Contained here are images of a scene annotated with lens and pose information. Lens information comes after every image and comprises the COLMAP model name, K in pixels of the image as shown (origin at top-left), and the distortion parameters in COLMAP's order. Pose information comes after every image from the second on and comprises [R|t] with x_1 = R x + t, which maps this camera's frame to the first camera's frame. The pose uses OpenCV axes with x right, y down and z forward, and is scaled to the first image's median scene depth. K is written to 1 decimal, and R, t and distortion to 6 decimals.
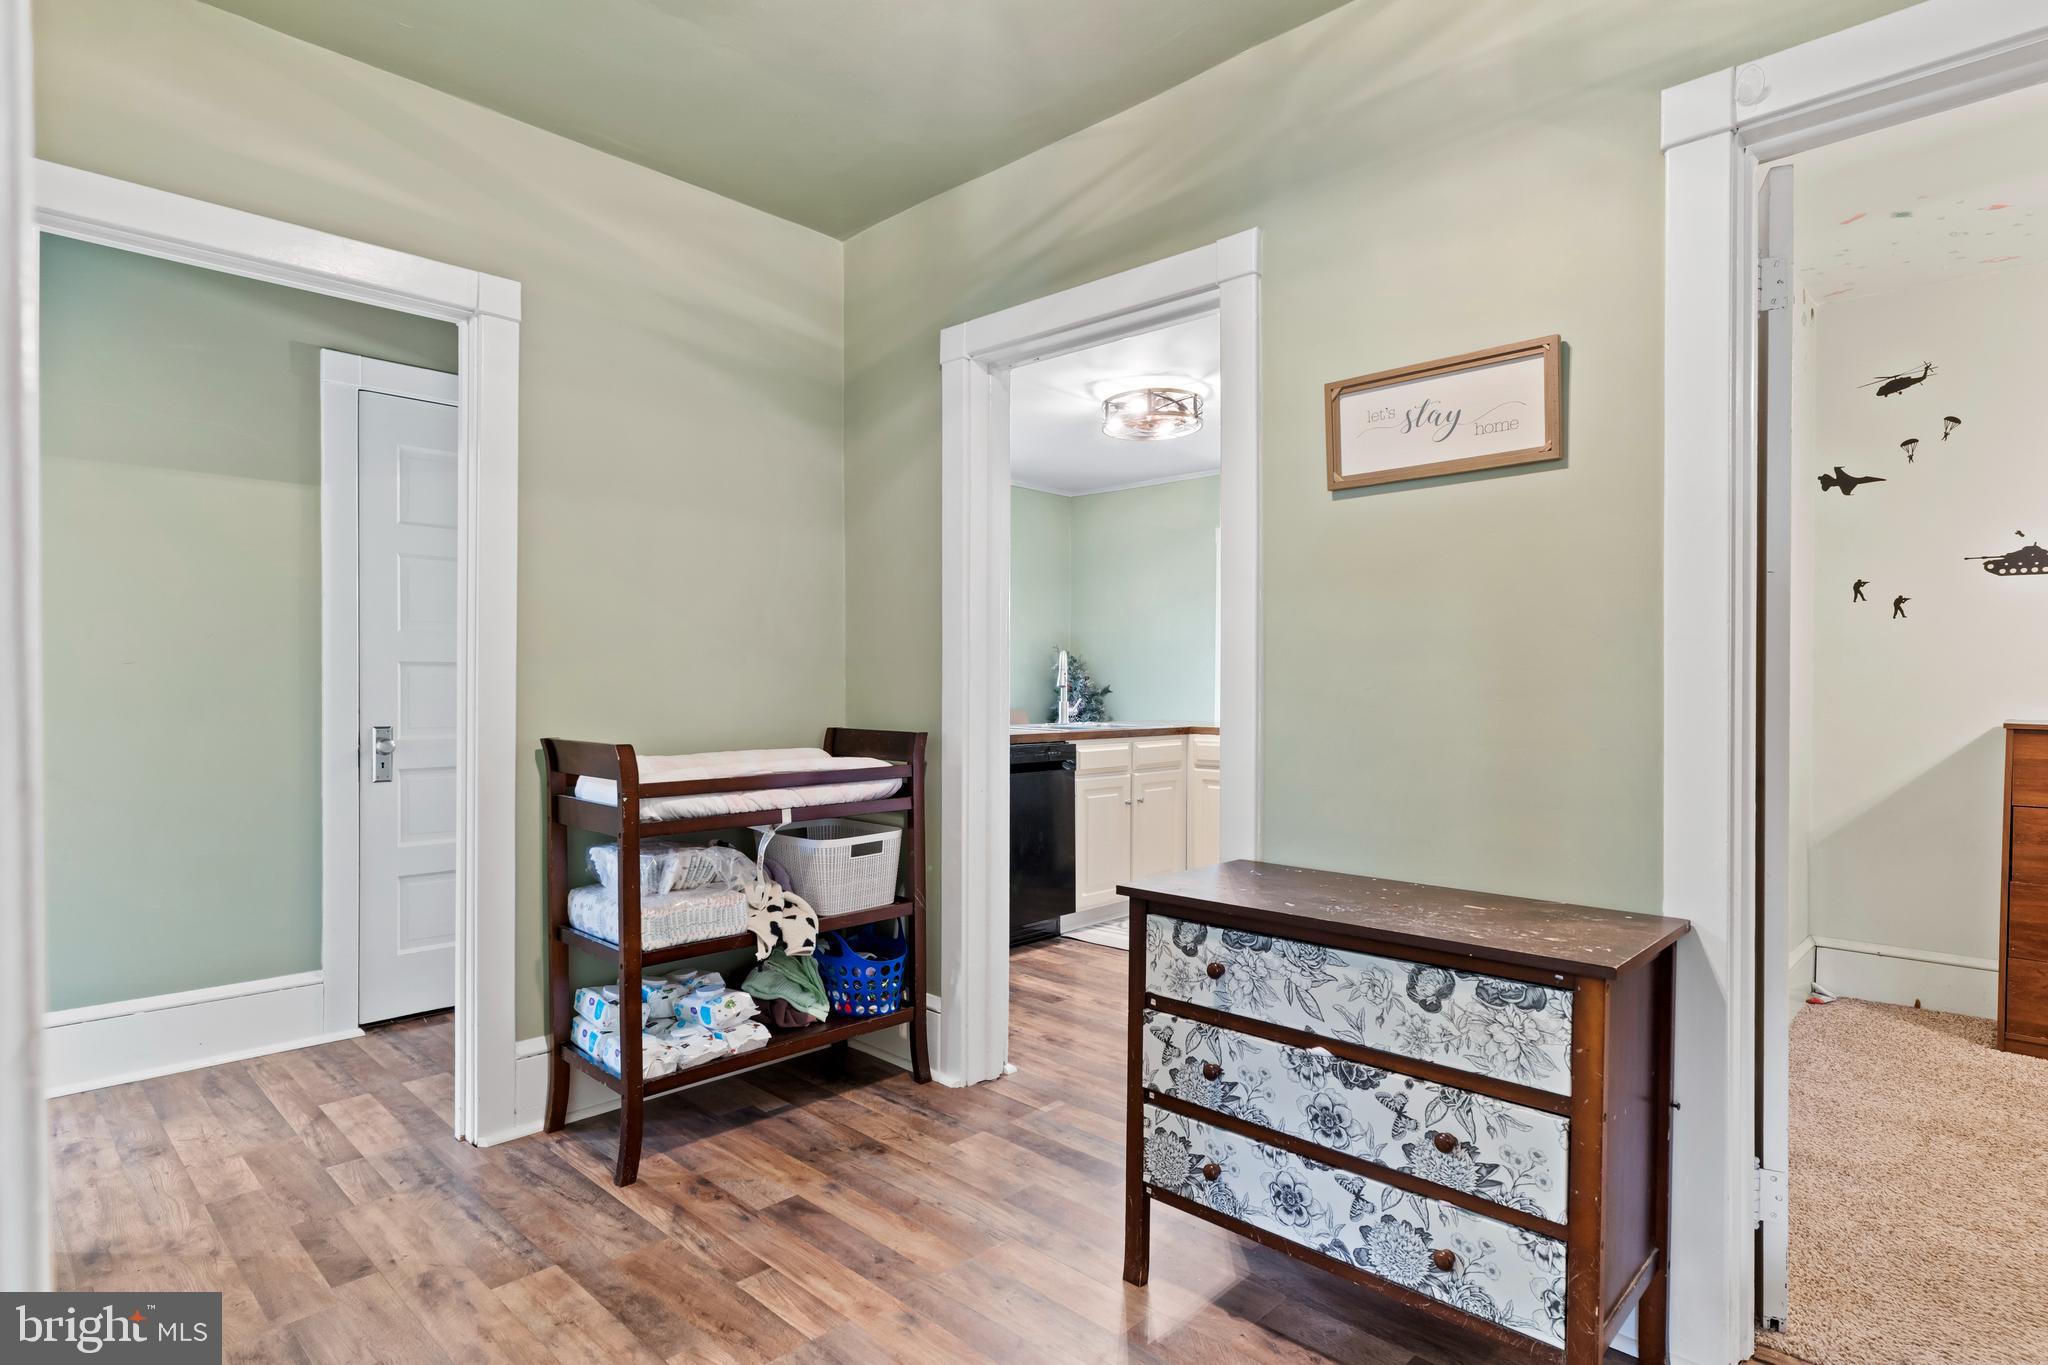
lens RADIAL K [[1066.6, 0, 1015.2], [0, 1066.6, 697.0], [0, 0, 1]] dist [-0.011893, 0.001651]
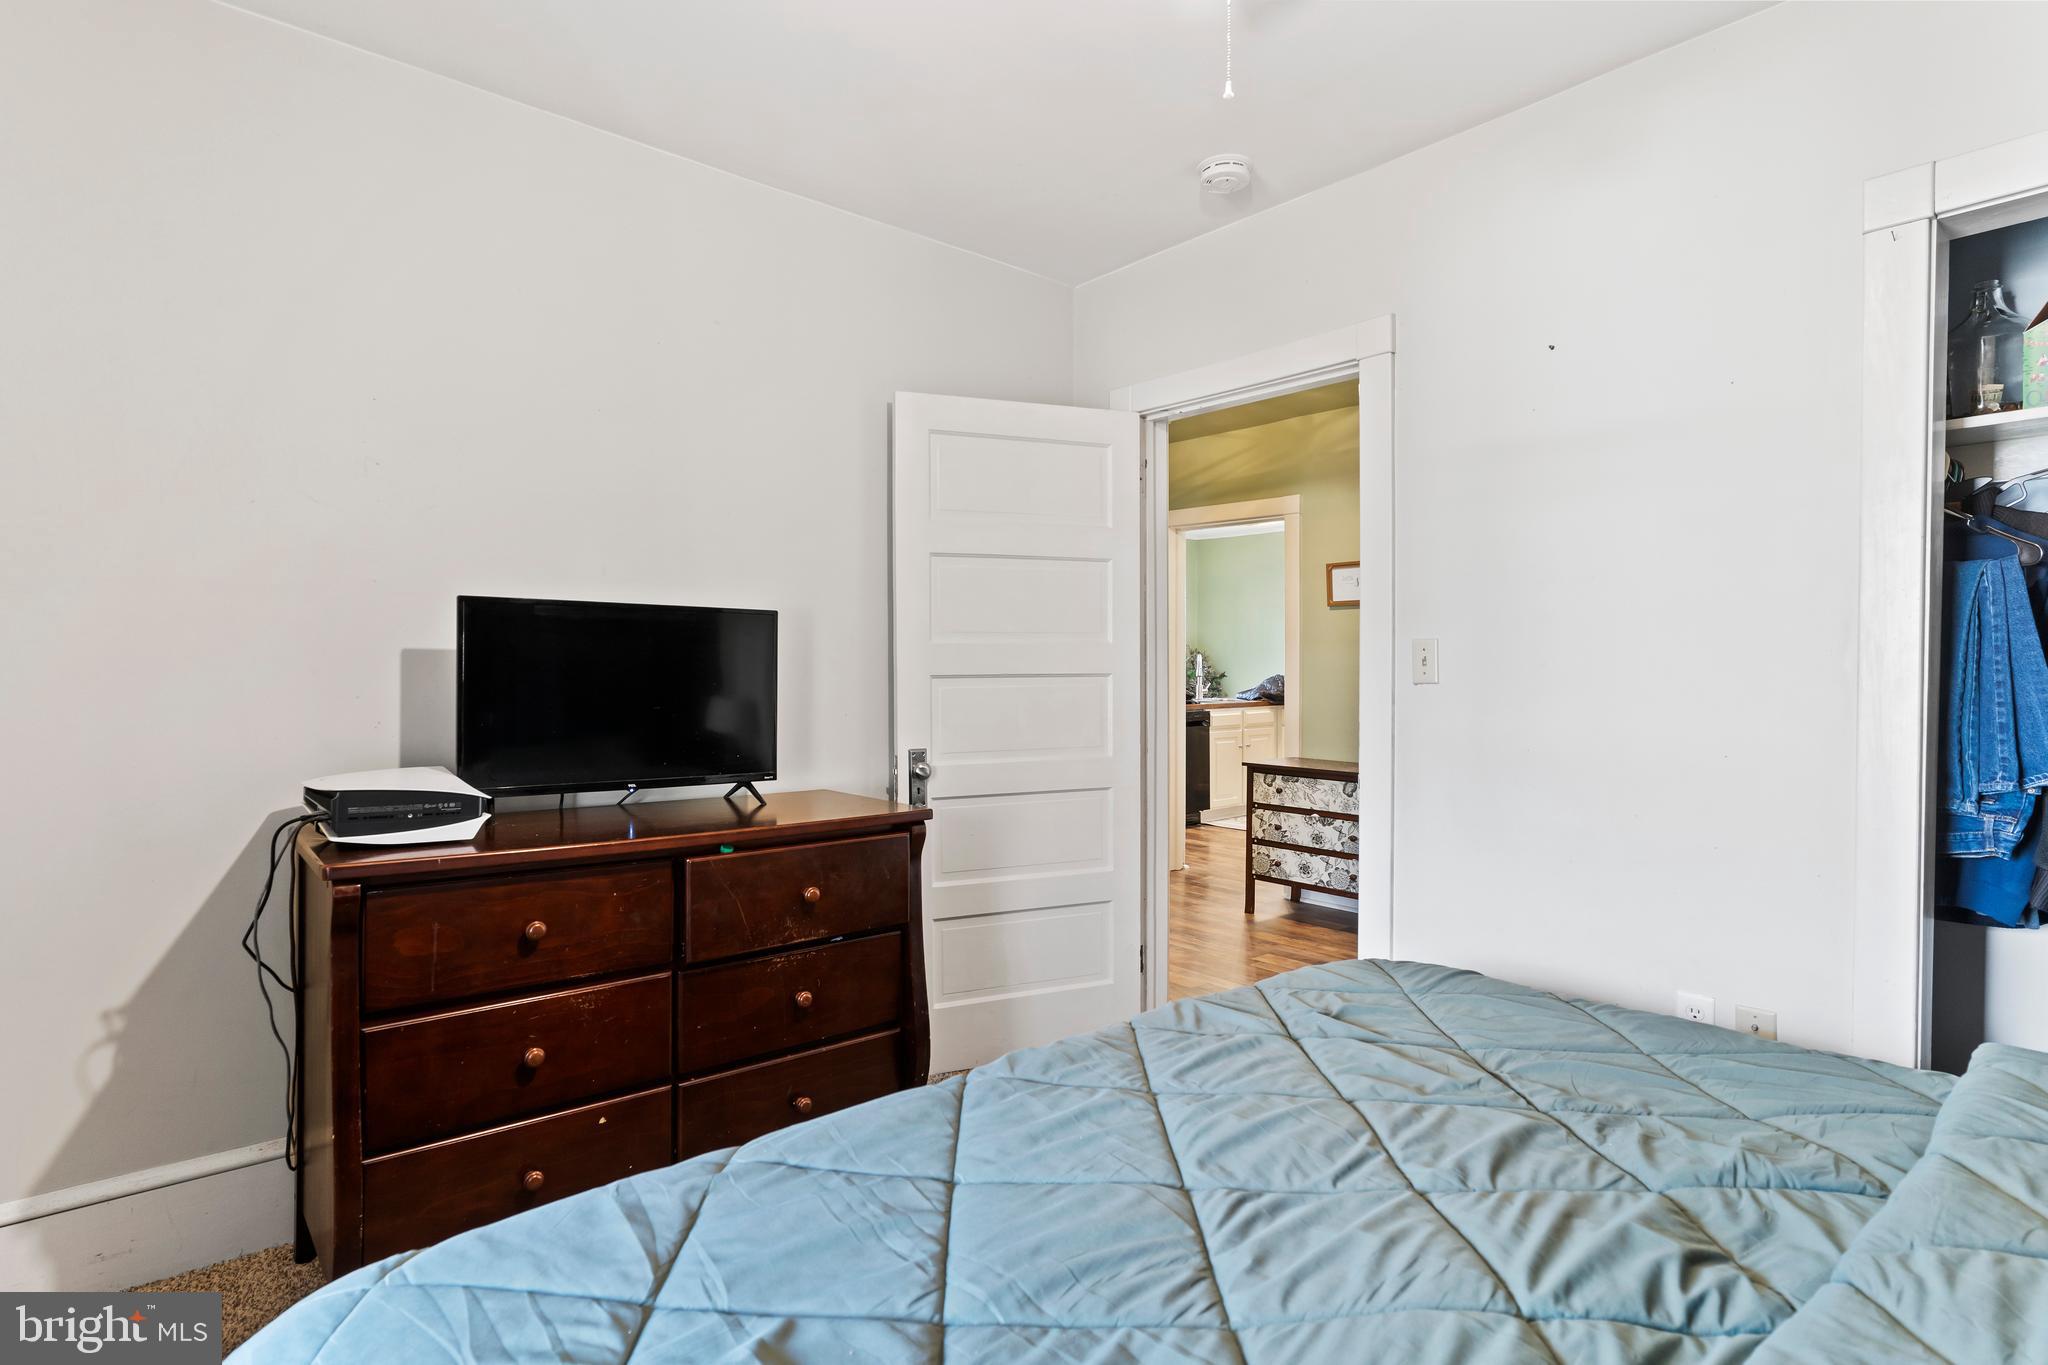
lens RADIAL K [[1066.6, 0, 1025.7], [0, 1066.6, 679.7], [0, 0, 1]] dist [-0.011893, 0.001651]
pose [[0.996509, -0.001687, -0.083464, -0.231856], [0.002549, 0.999945, 0.010221, -0.059433], [0.083443, -0.010398, 0.996458, -1.780119]]
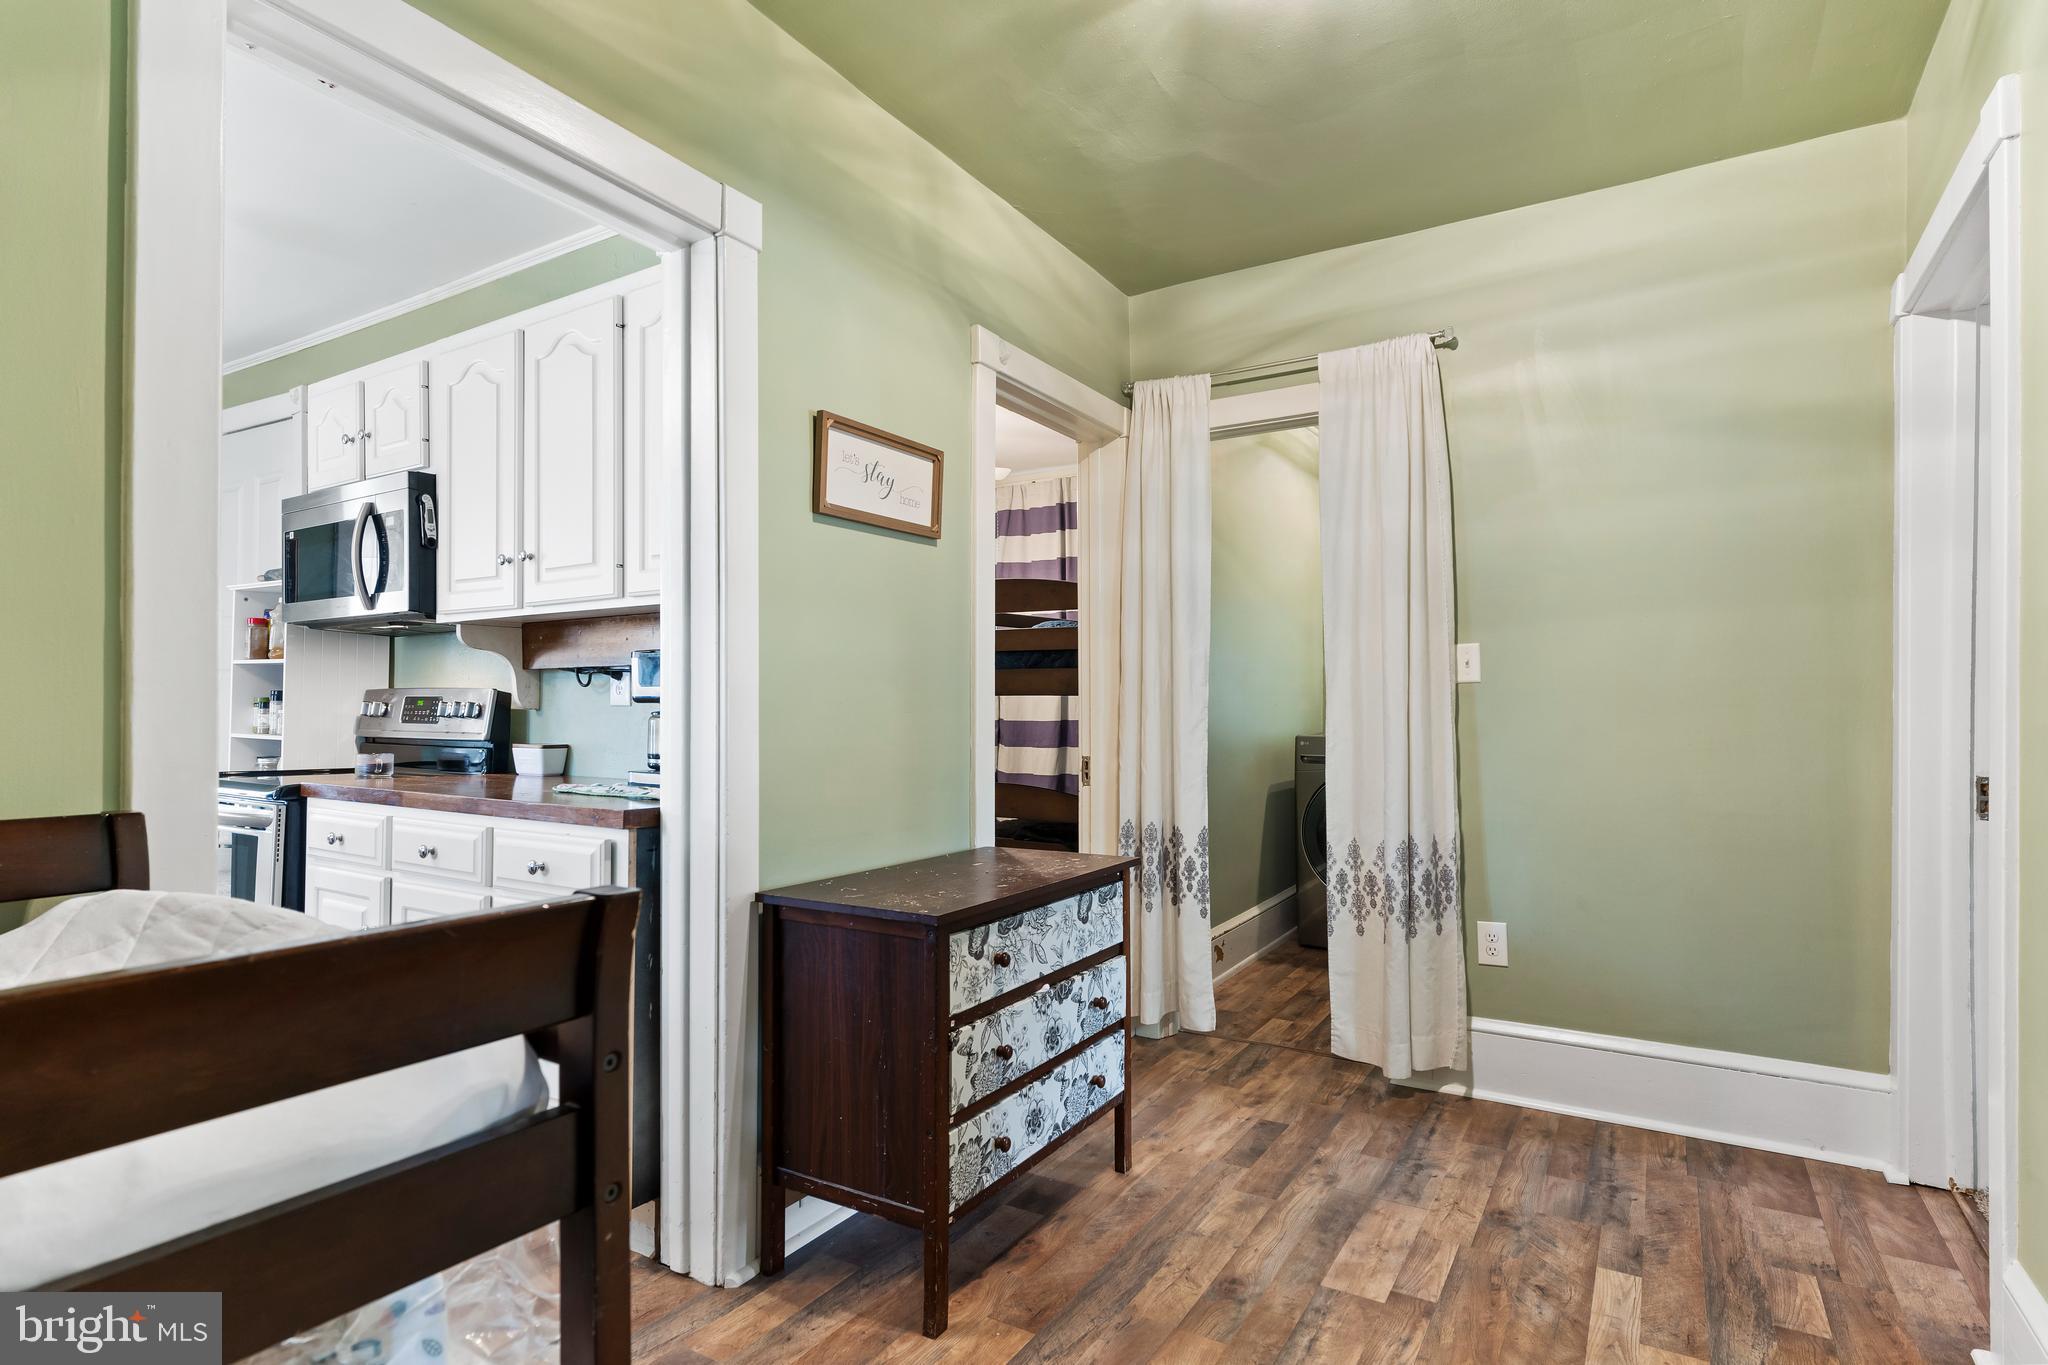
lens RADIAL K [[1066.6, 0, 1014.4], [0, 1066.6, 689.1], [0, 0, 1]] dist [-0.011893, 0.001651]
pose [[-0.215881, 0.009217, 0.976376, -0.888598], [0.005113, 0.999952, -0.008309, -0.014493], [-0.976406, 0.003198, -0.215918, 1.214640]]
